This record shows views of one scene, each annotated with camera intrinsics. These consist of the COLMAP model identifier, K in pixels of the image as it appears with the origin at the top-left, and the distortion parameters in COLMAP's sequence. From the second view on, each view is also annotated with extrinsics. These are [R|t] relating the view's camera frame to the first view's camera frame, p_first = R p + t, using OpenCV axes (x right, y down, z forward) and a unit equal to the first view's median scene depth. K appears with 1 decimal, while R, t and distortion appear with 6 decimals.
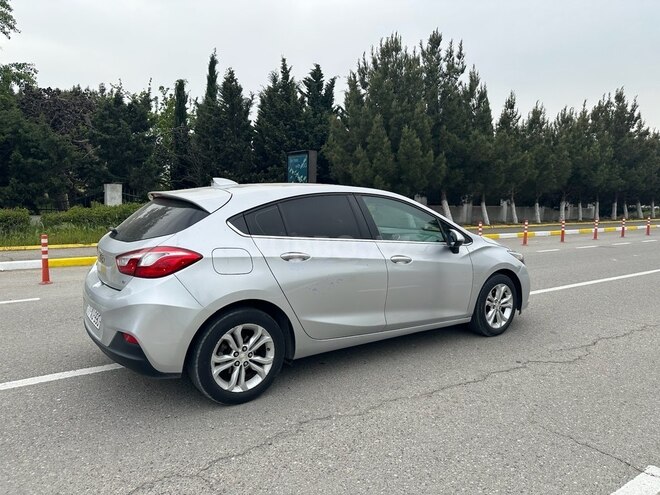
lens RADIAL K [[453.1, 0, 332.1], [0, 453.1, 257.7], [0, 0, 1]] dist [0.071910, -0.093530]
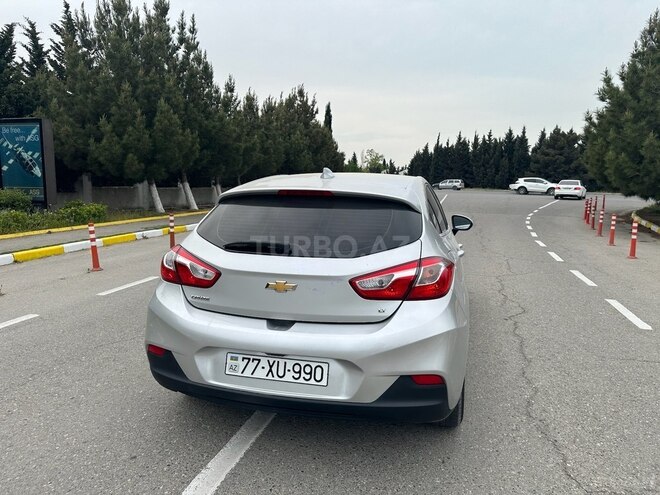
lens RADIAL K [[456.7, 0, 330.6], [0, 456.7, 253.5], [0, 0, 1]] dist [0.054842, -0.076210]
pose [[0.760756, -0.107531, 0.640068, -0.189120], [0.085642, 0.994188, 0.065233, -0.018464], [-0.643363, 0.005190, 0.765544, 0.091892]]
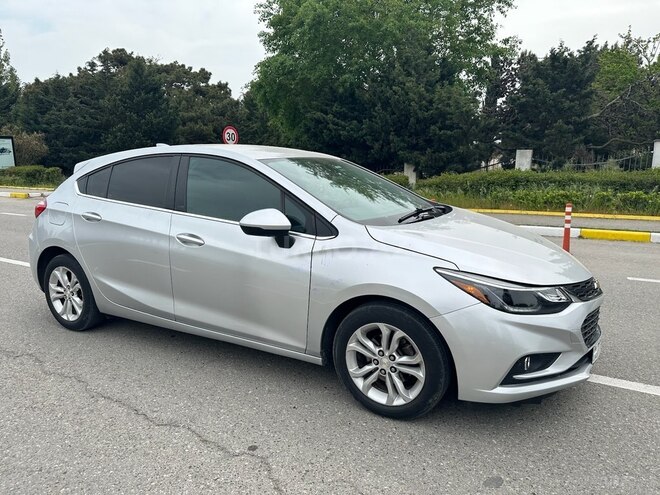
lens RADIAL K [[456.7, 0, 330.6], [0, 456.7, 253.5], [0, 0, 1]] dist [0.054842, -0.076210]
pose [[0.434423, 0.161521, -0.886108, 0.239038], [-0.107195, 0.986069, 0.127188, -0.024645], [0.894307, 0.039733, 0.445685, 0.213662]]
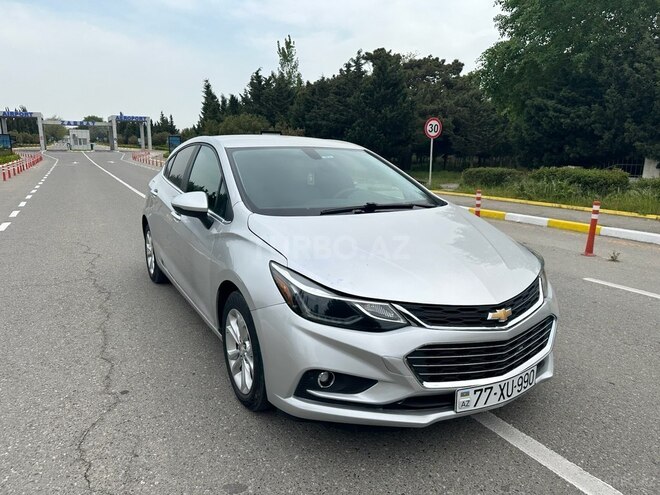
lens RADIAL K [[456.7, 0, 330.6], [0, 456.7, 253.5], [0, 0, 1]] dist [0.054842, -0.076210]
pose [[-0.088150, 0.197950, -0.976240, 0.260237], [-0.139748, 0.967905, 0.208879, -0.039722], [0.986256, 0.154840, -0.057658, 0.339379]]
